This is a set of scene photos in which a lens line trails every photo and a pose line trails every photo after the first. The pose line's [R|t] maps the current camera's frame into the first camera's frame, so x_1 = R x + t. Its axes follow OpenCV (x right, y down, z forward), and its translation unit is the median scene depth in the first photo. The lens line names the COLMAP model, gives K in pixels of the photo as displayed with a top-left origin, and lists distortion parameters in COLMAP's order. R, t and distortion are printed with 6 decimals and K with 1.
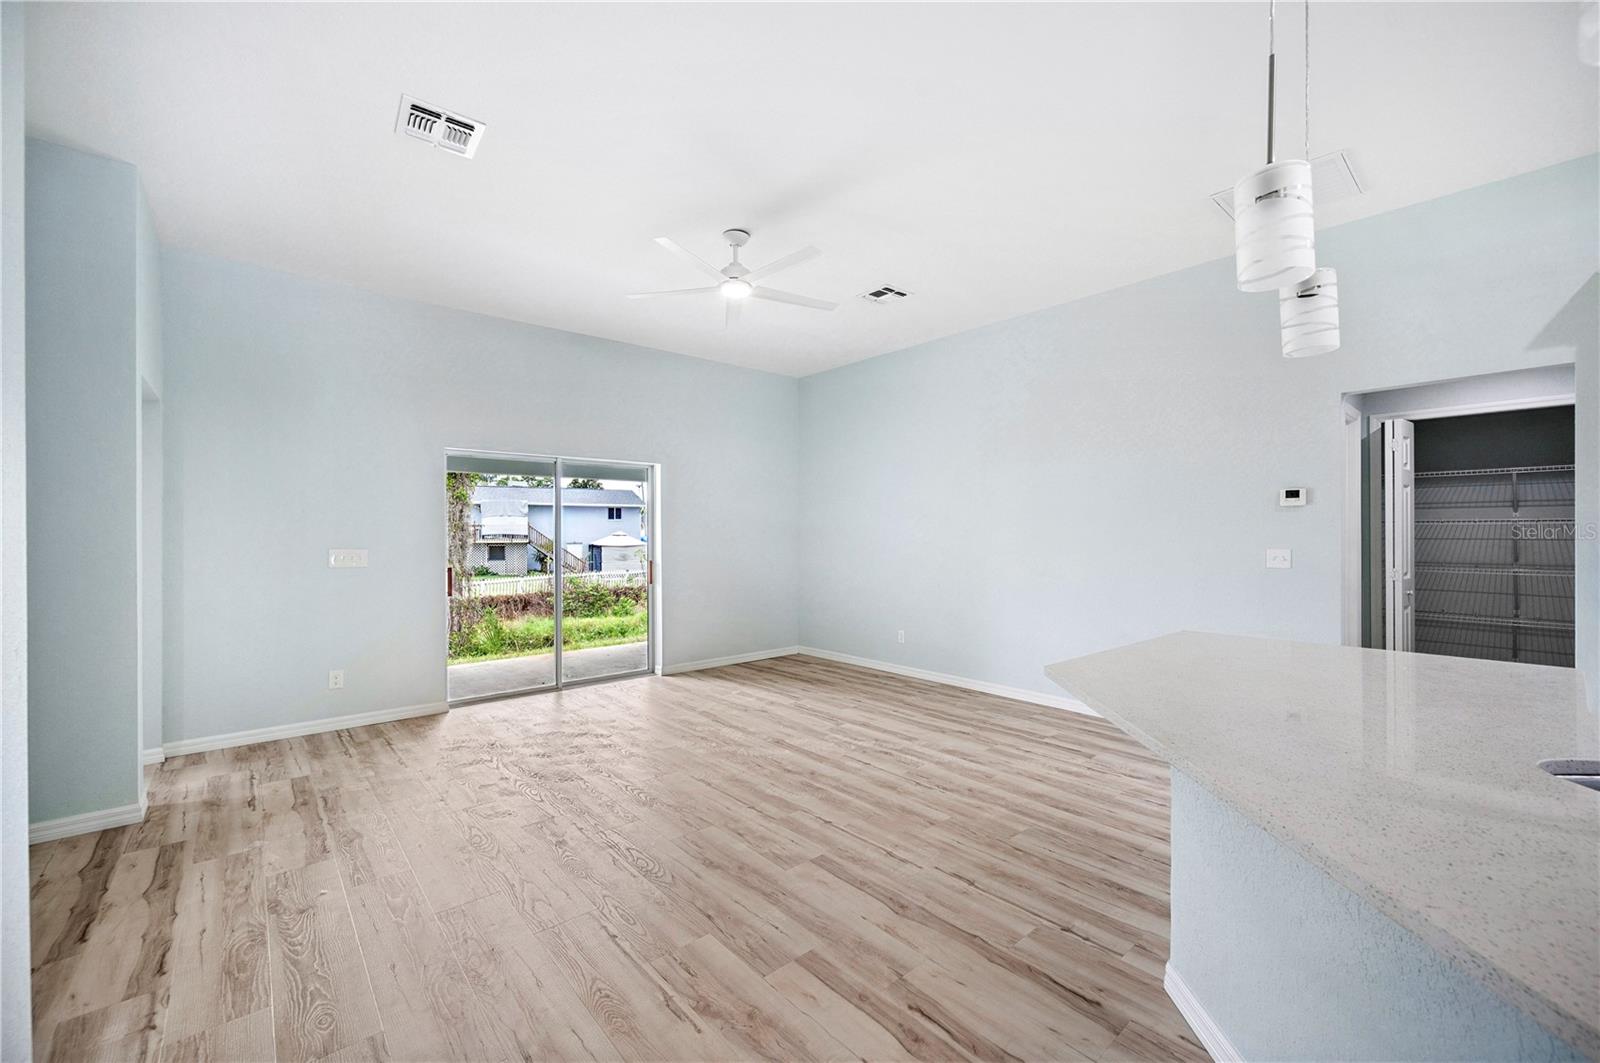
lens RADIAL K [[651.5, 0, 802.7], [0, 651.5, 531.0], [0, 0, 1]] dist [-0.009294, -0.000060]
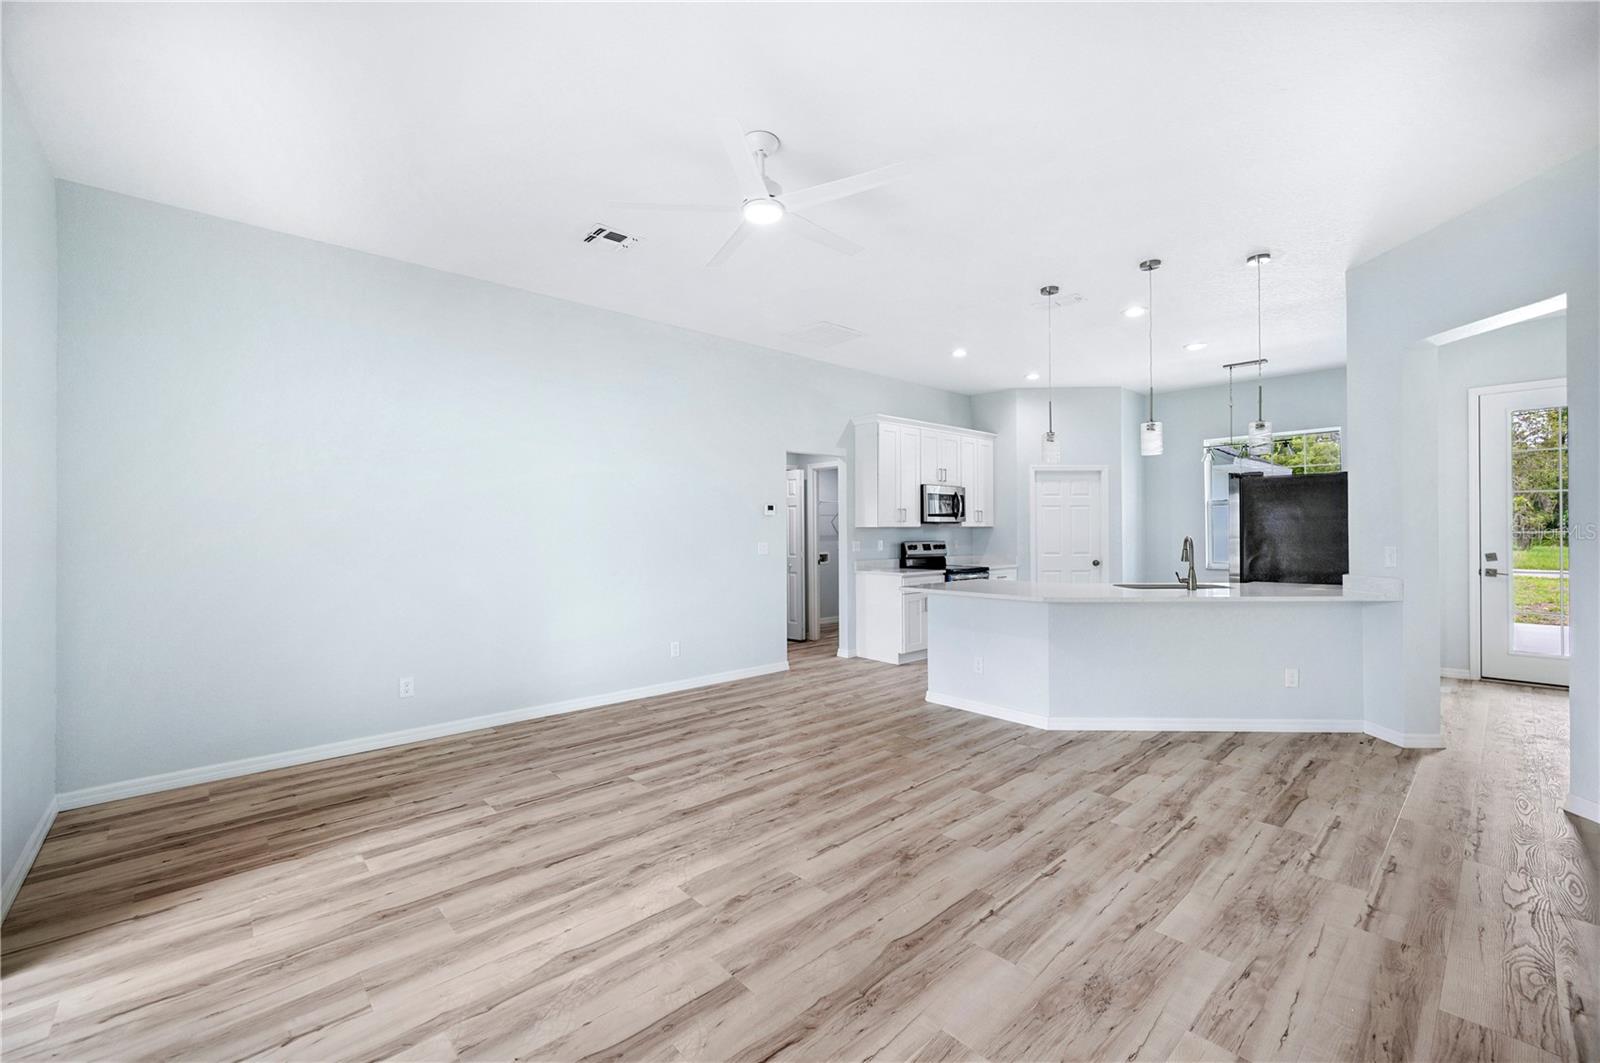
lens RADIAL K [[651.5, 0, 802.7], [0, 651.5, 531.0], [0, 0, 1]] dist [-0.009294, -0.000060]
pose [[-0.023727, 0.001938, 0.999717, -0.834322], [0.005692, 0.999982, -0.001803, 0.002683], [-0.999702, 0.005647, -0.023738, 0.933066]]
